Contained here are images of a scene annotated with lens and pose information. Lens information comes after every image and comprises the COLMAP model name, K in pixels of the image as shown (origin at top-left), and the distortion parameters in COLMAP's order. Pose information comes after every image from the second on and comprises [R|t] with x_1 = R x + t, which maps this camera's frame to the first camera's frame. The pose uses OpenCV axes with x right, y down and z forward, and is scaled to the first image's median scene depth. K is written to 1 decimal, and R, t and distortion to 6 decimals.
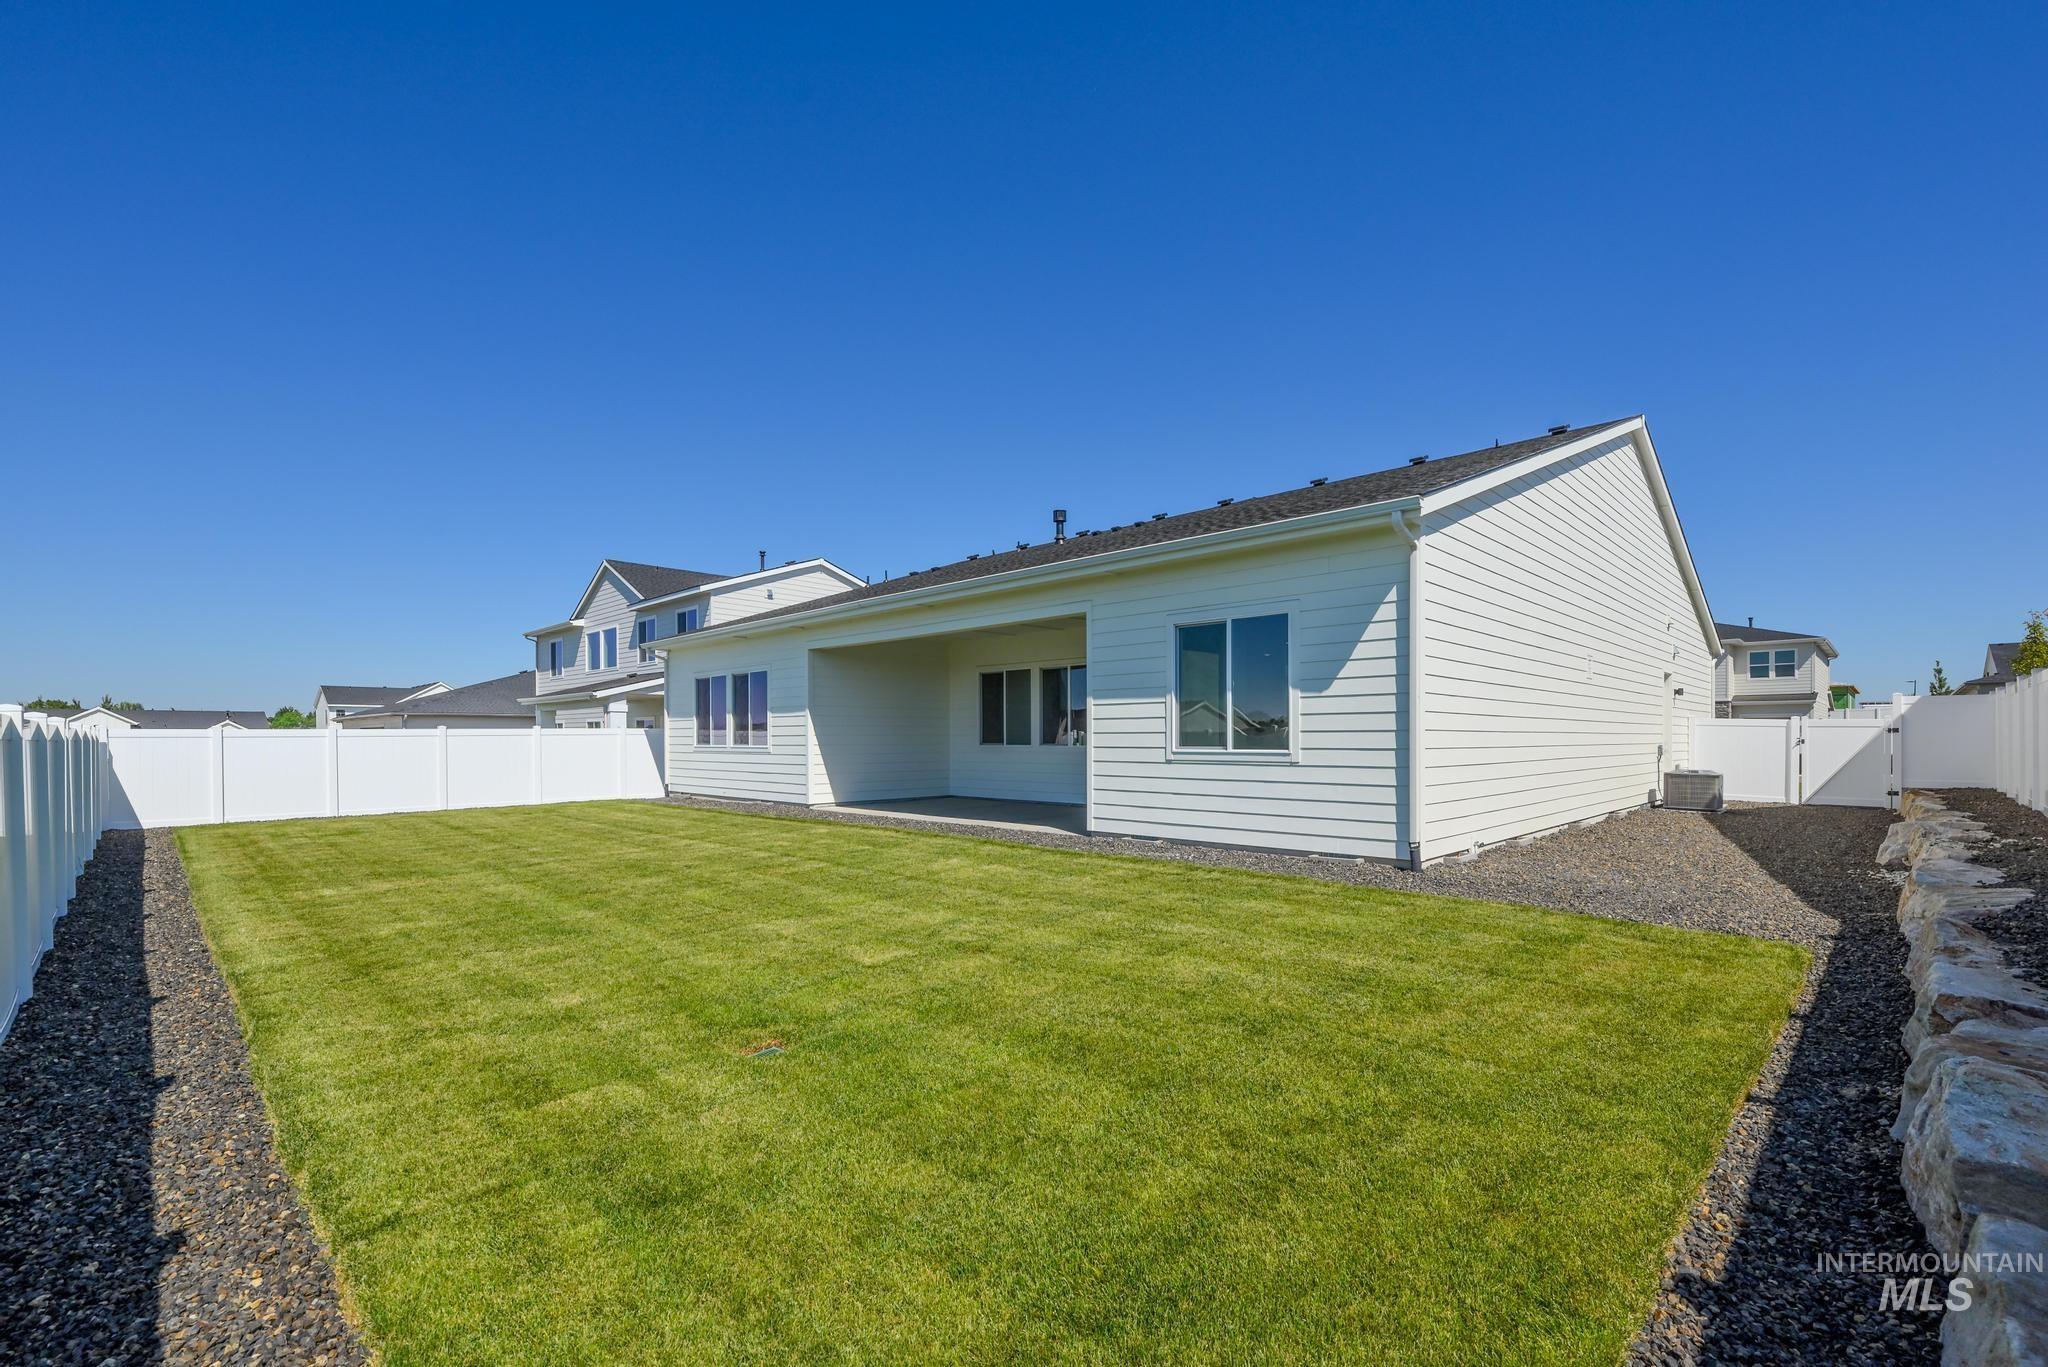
lens RADIAL K [[873.8, 0, 1021.6], [0, 873.8, 756.3], [0, 0, 1]] dist [-0.001407, -0.000131]
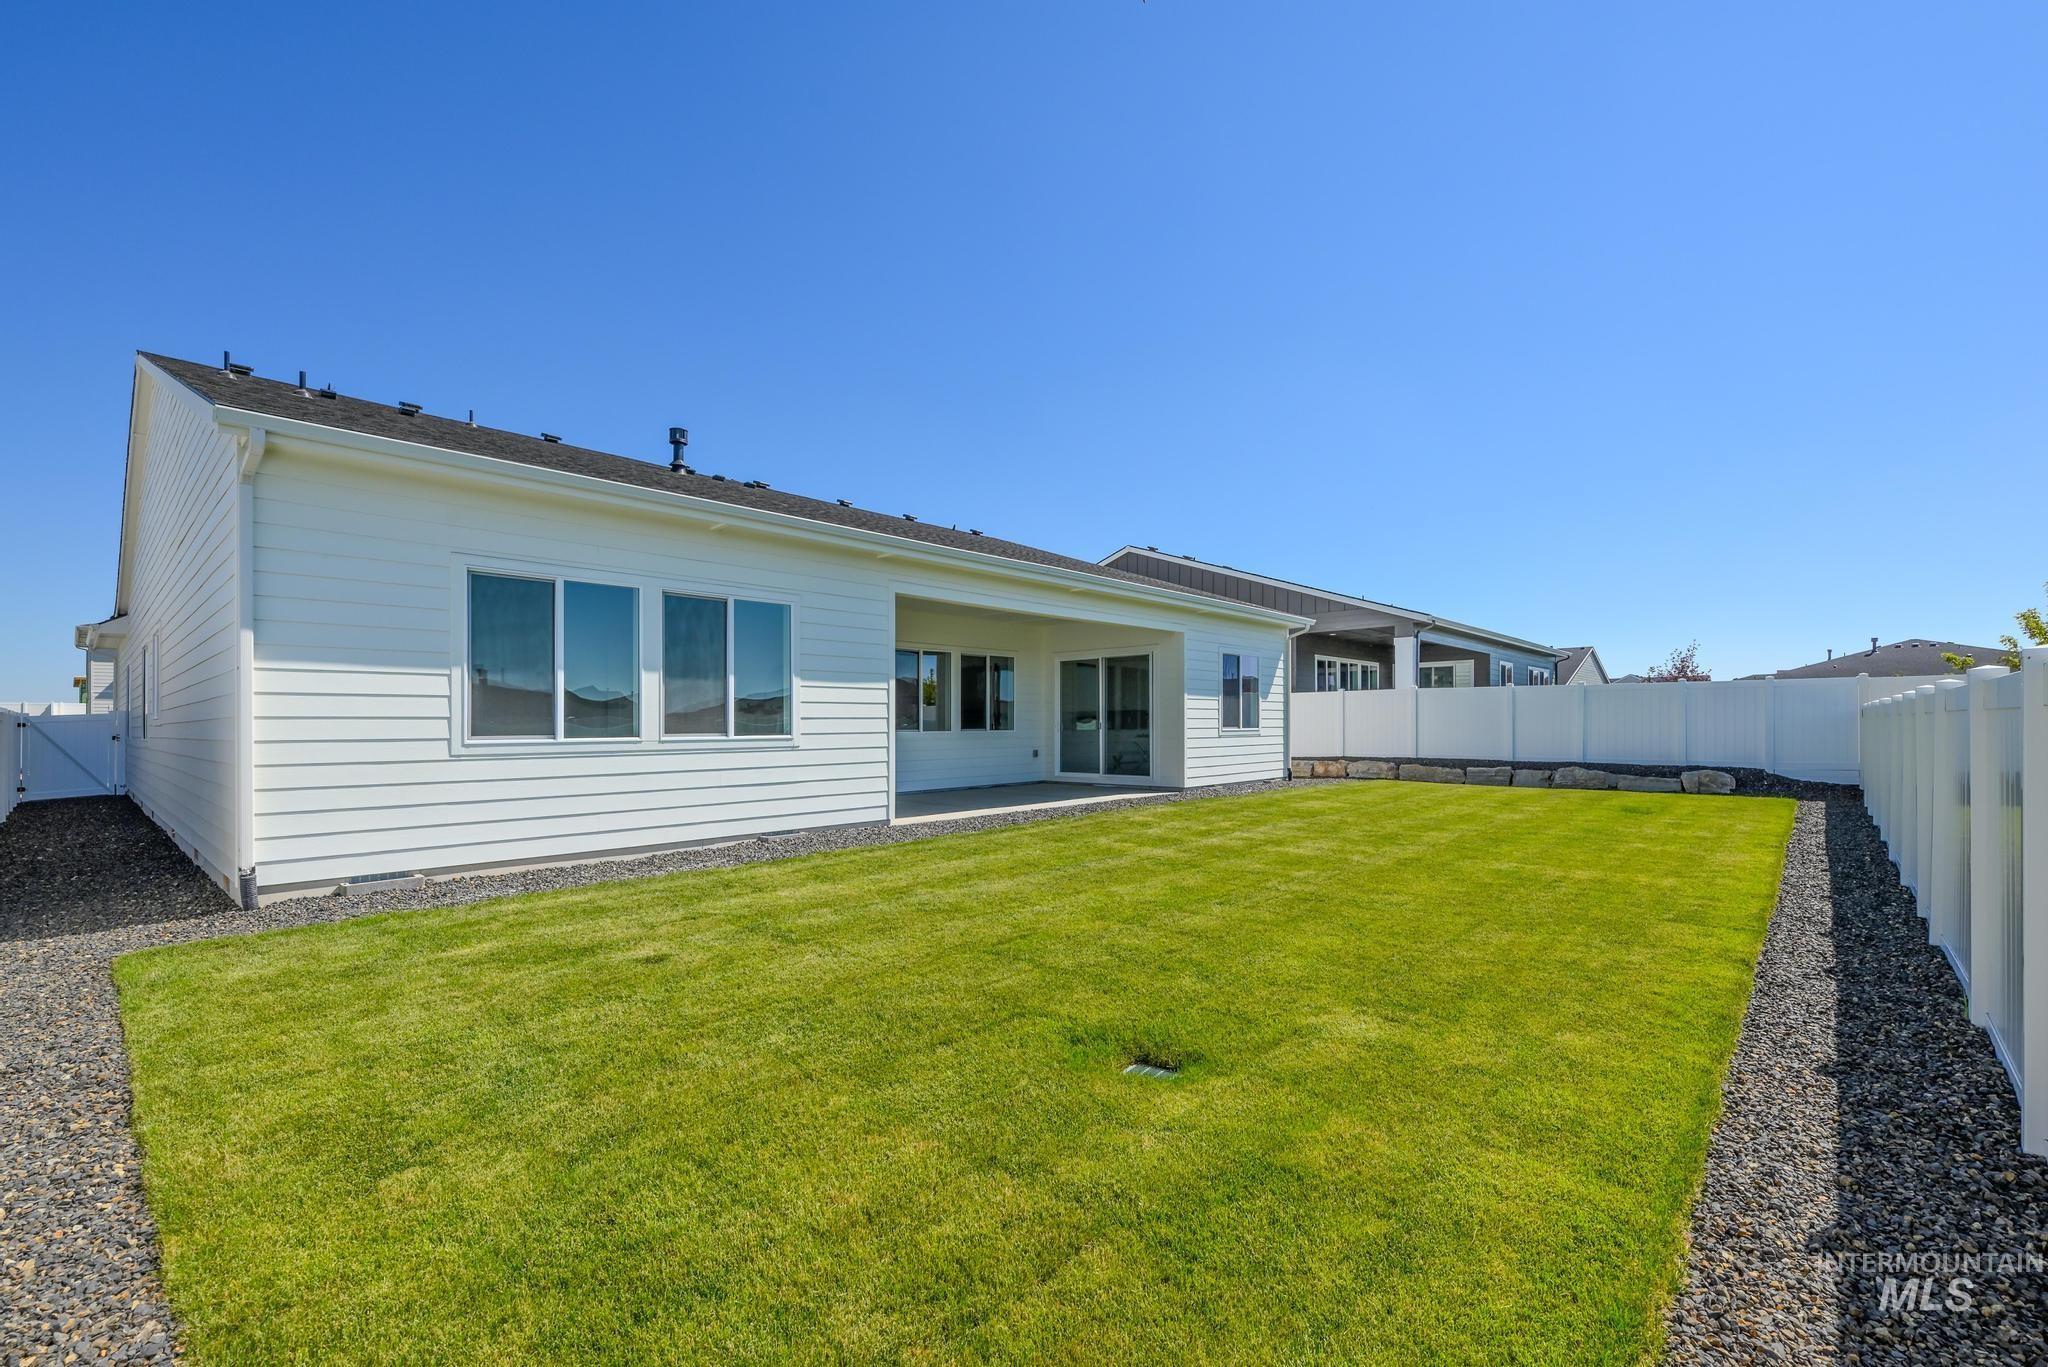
lens RADIAL K [[882.0, 0, 1021.8], [0, 882.0, 694.7], [0, 0, 1]] dist [0.001120, 0.000129]
pose [[-0.040451, 0.034754, 0.998577, -0.776173], [0.024504, 0.999129, -0.033781, -0.013587], [-0.998881, 0.023103, -0.041268, 0.767456]]
